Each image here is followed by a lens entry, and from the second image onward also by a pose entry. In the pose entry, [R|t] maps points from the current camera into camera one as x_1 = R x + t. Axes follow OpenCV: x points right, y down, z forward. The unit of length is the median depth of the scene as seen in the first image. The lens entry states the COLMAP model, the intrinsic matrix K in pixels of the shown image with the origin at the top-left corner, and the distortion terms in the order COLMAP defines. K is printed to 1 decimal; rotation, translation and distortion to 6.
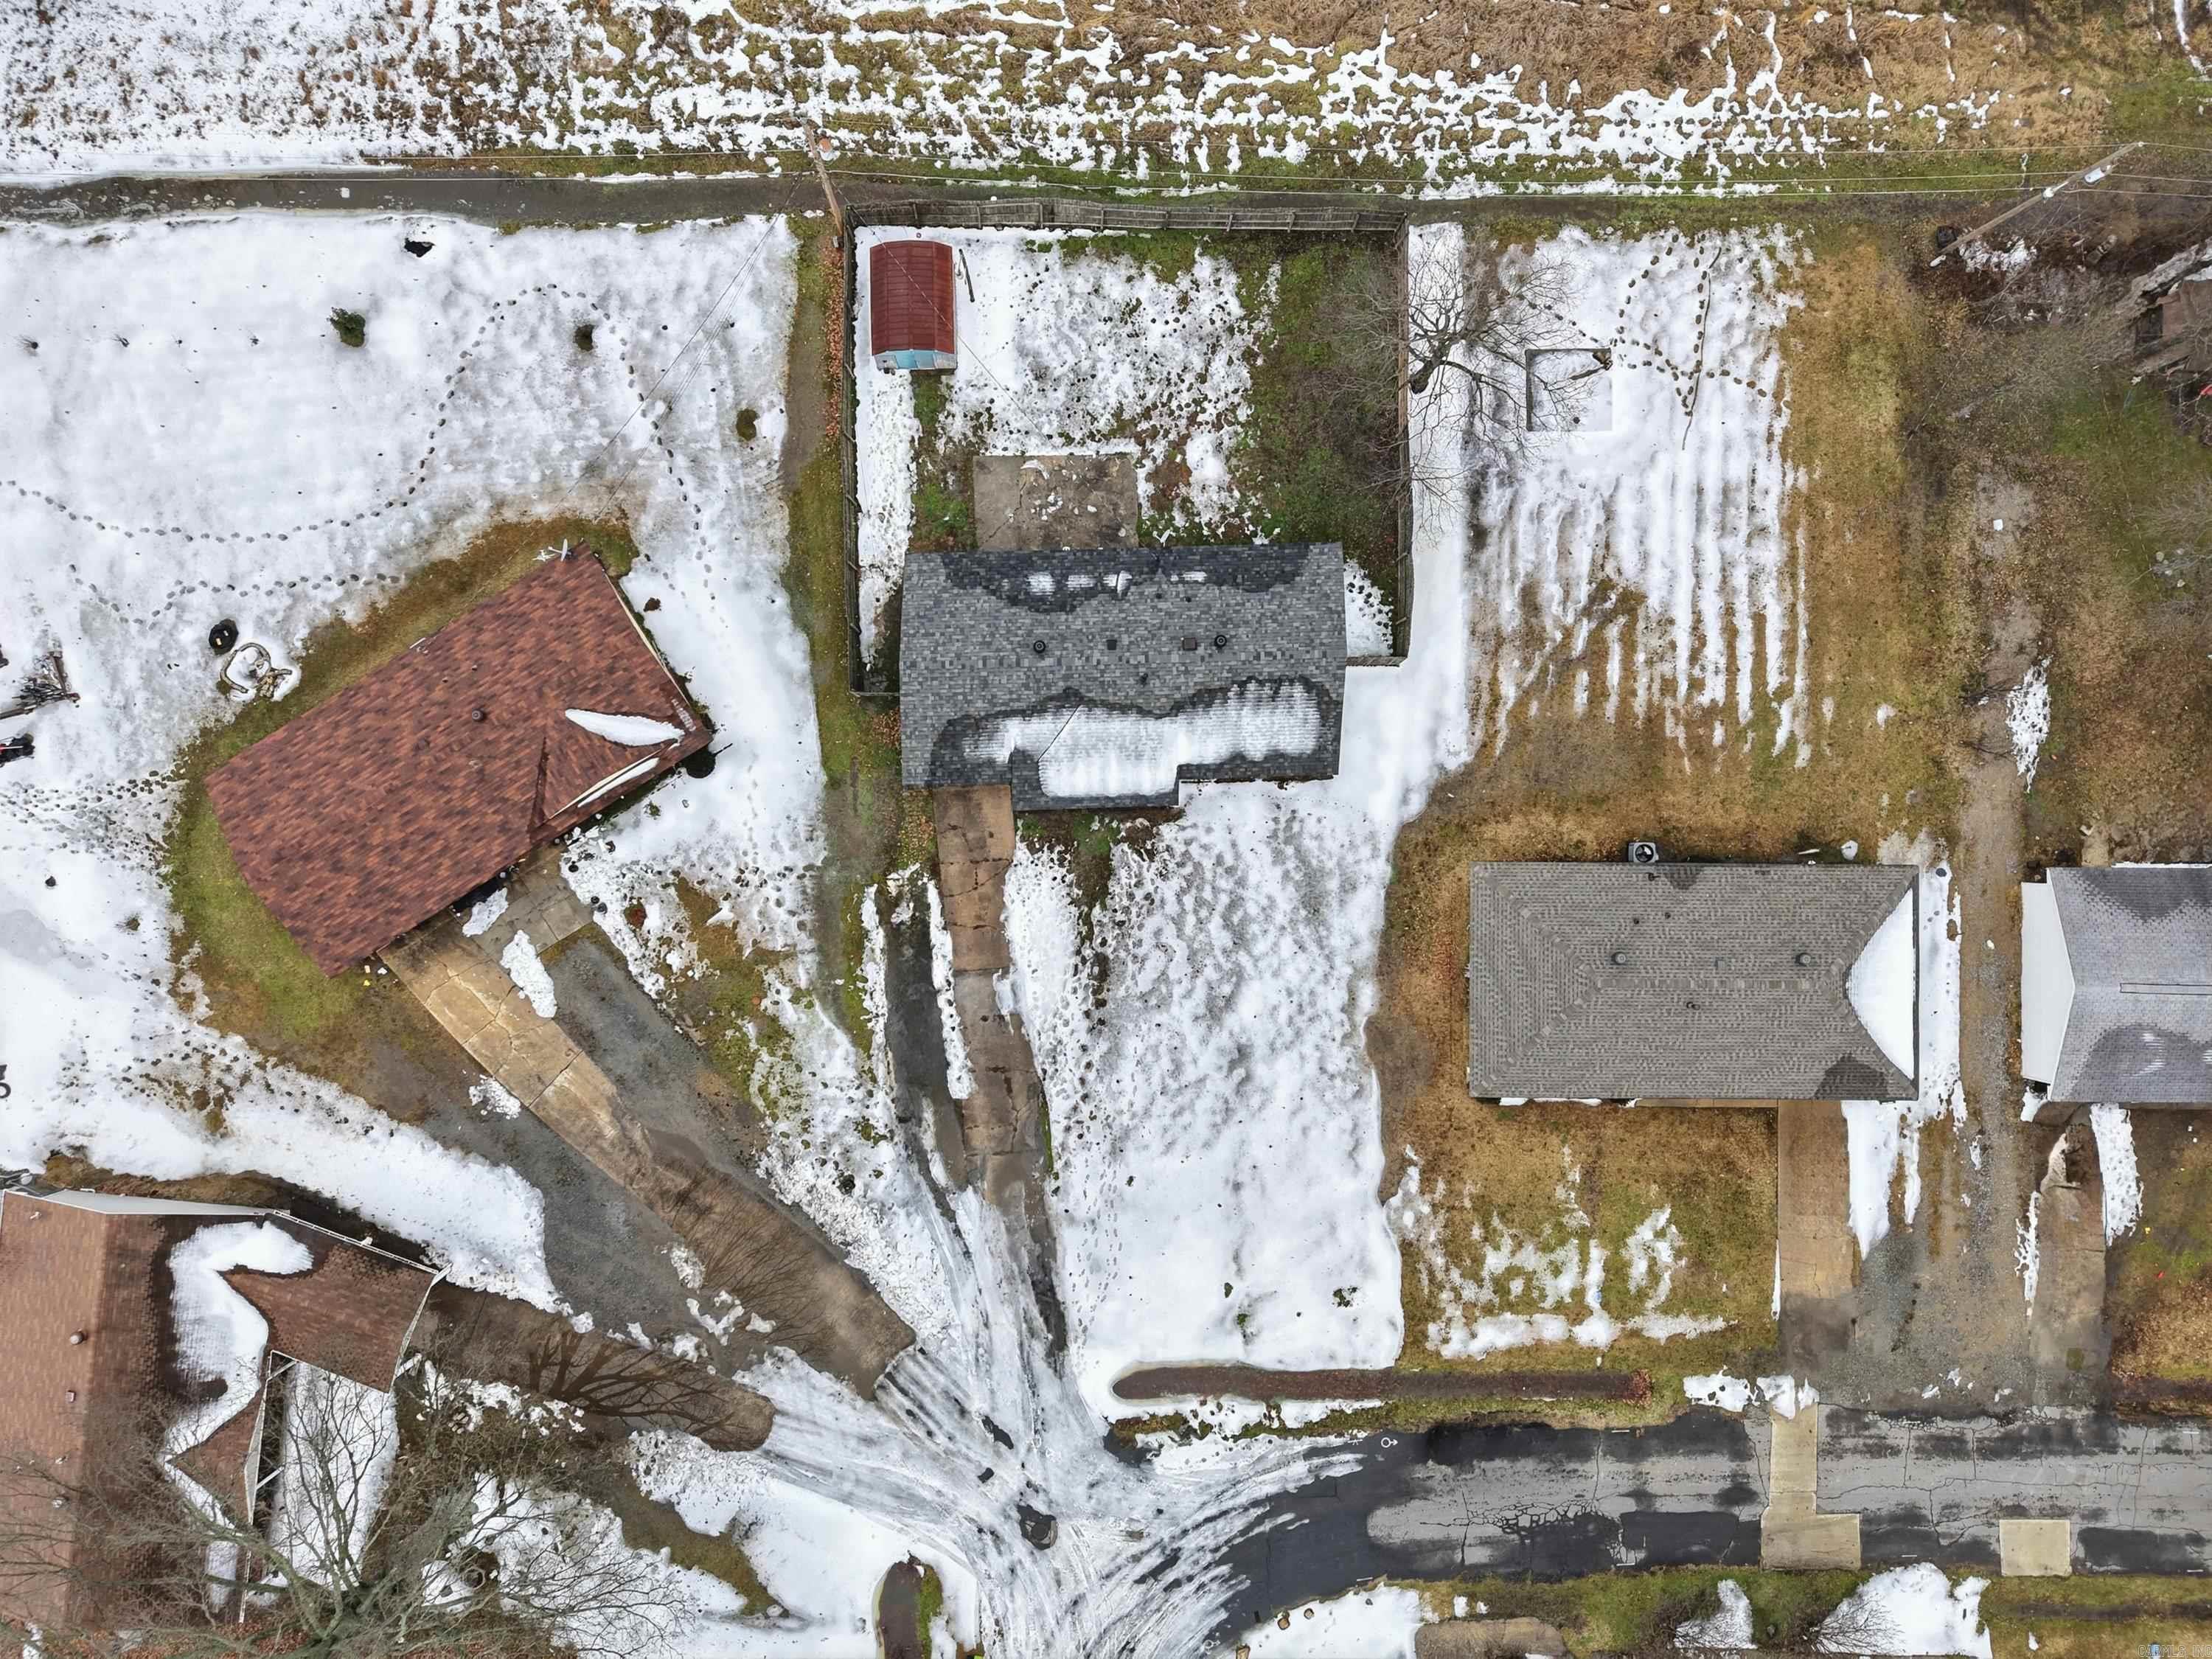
lens RADIAL K [[1534.5, 0, 1106.0], [0, 1534.5, 829.5], [0, 0, 1]] dist [0.045858, -0.043042]
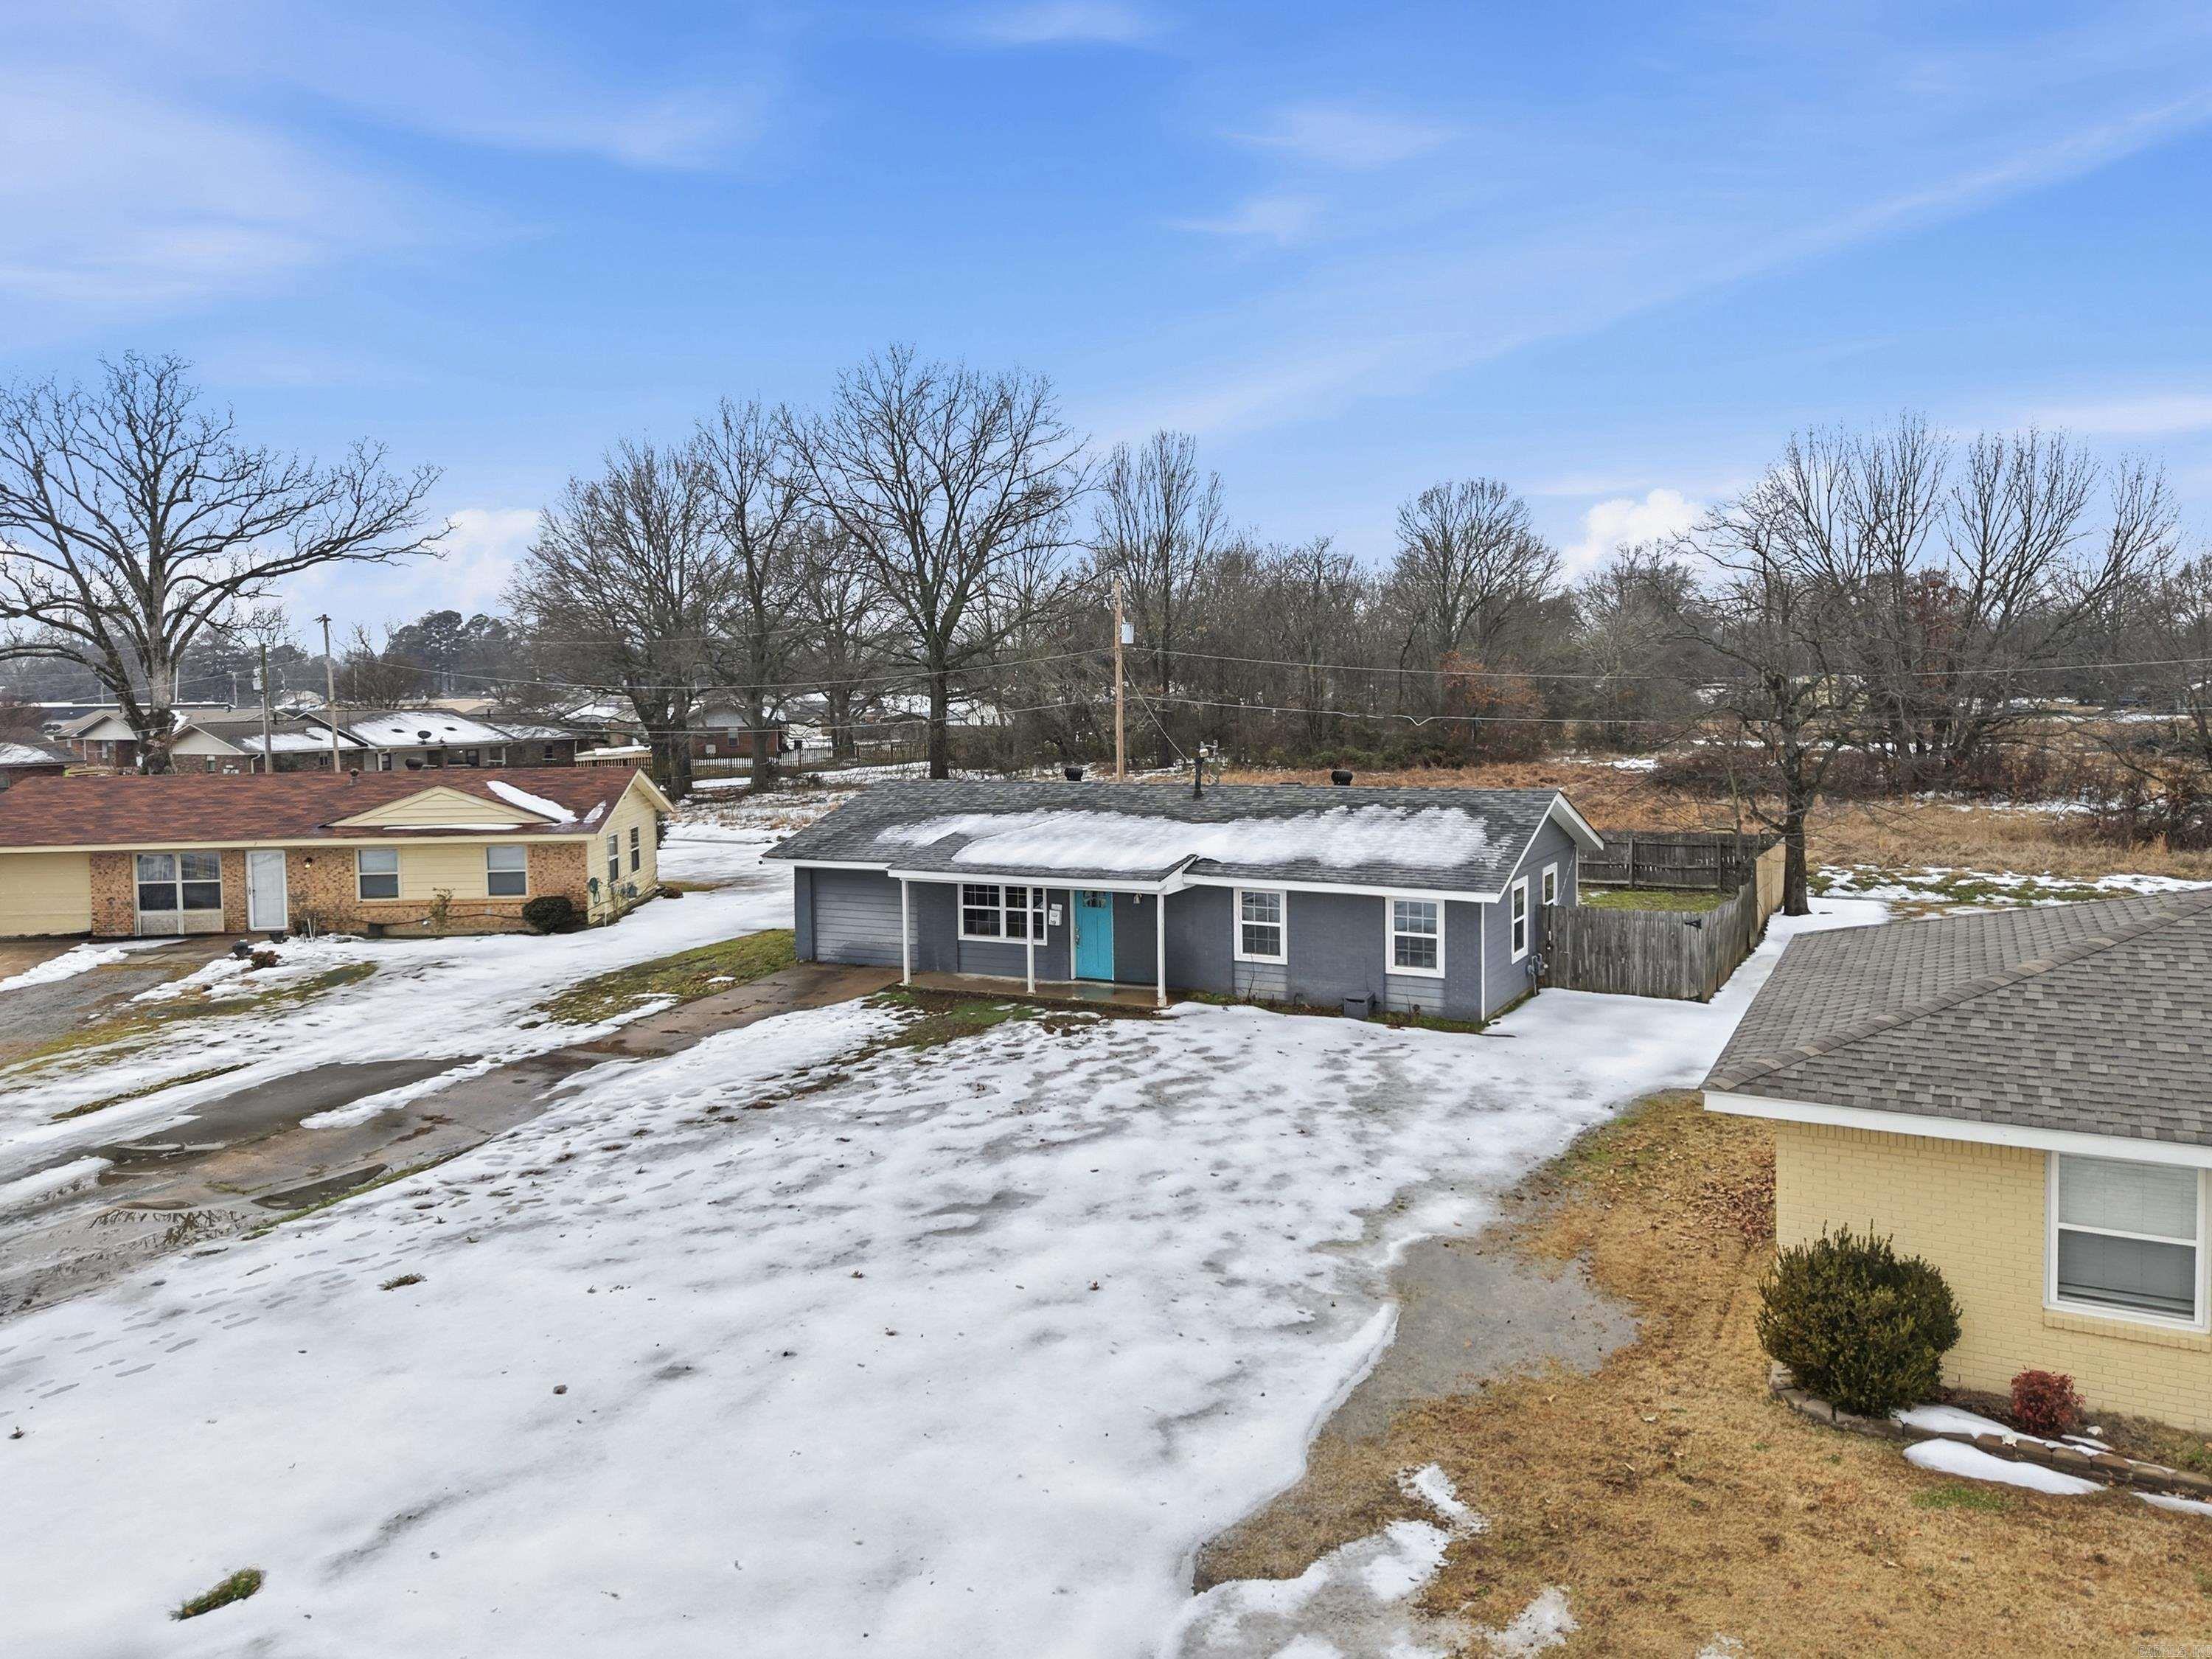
lens RADIAL K [[1534.5, 0, 1106.0], [0, 1534.5, 829.5], [0, 0, 1]] dist [0.045858, -0.043042]
pose [[0.874073, 0.015331, -0.485553, 0.257954], [-0.484330, 0.105062, -0.868554, 0.398509], [0.037698, 0.994347, 0.099257, 0.896158]]
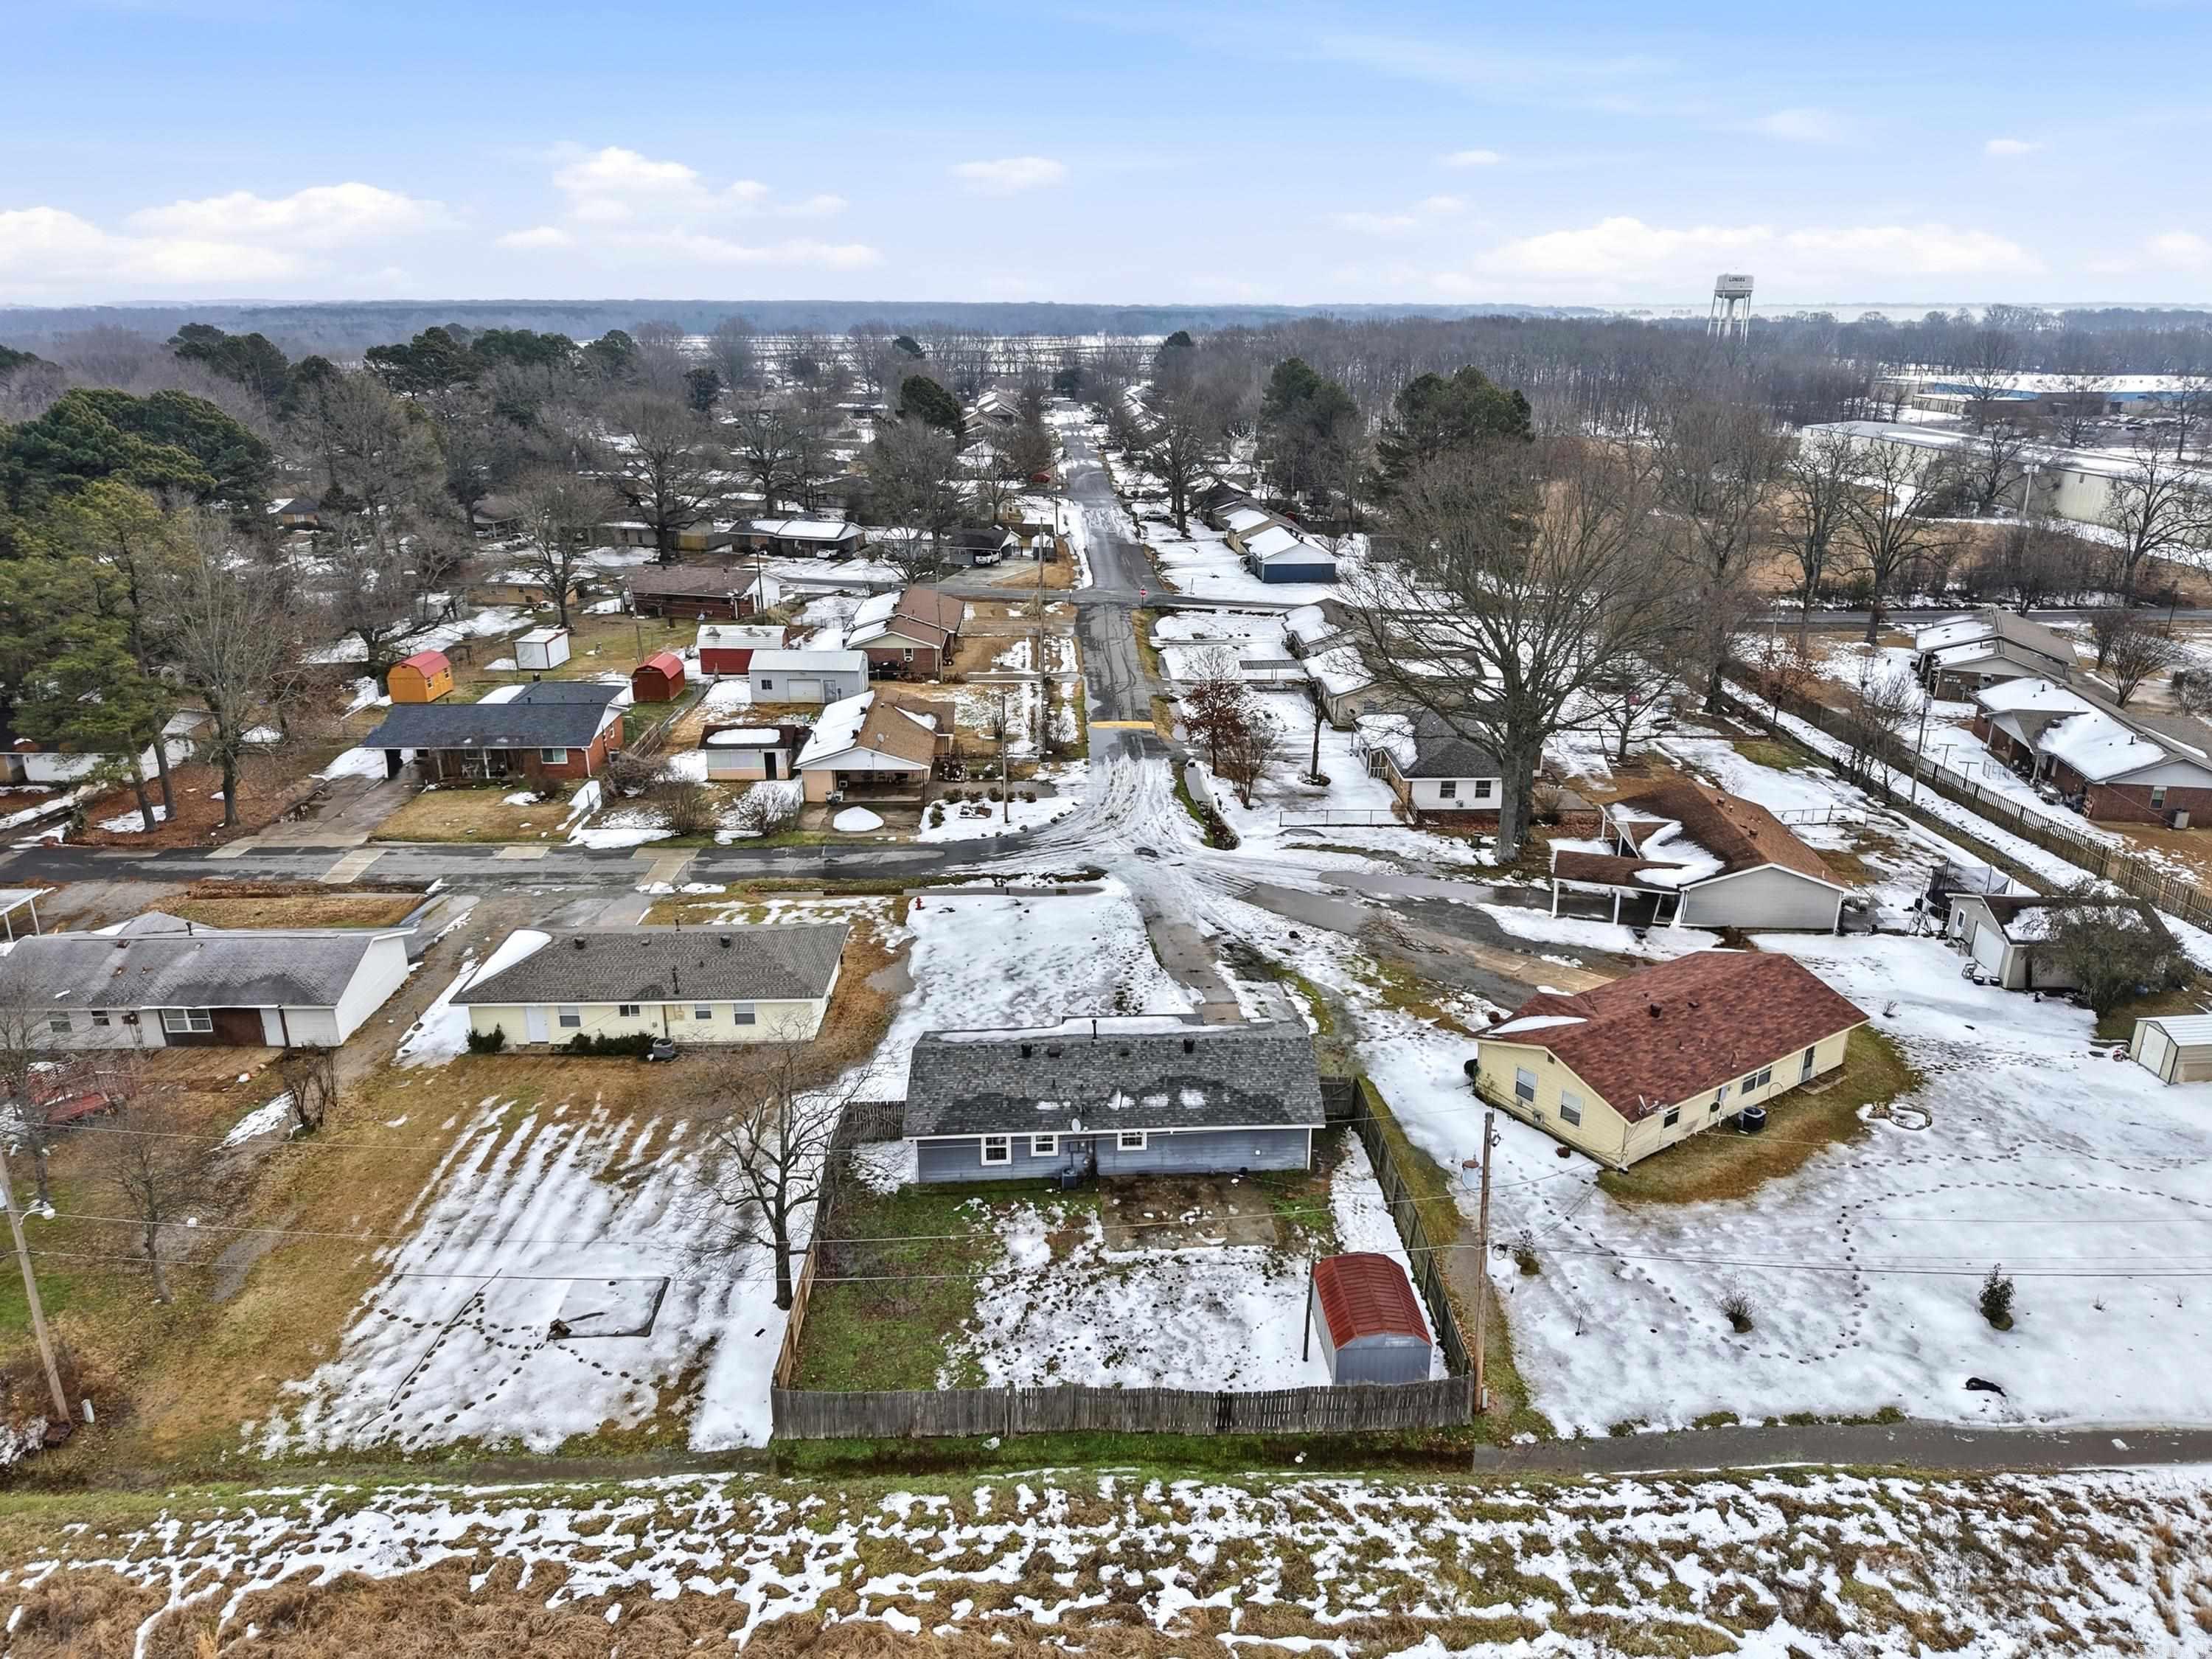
lens RADIAL K [[1486.0, 0, 1112.1], [0, 1486.0, 823.6], [0, 0, 1]] dist [0.069297, -0.080798]
pose [[-0.999249, -0.009680, -0.037529, 0.051410], [-0.032520, -0.317416, 0.947729, -1.019174], [-0.021086, 0.948237, 0.316862, 0.470027]]
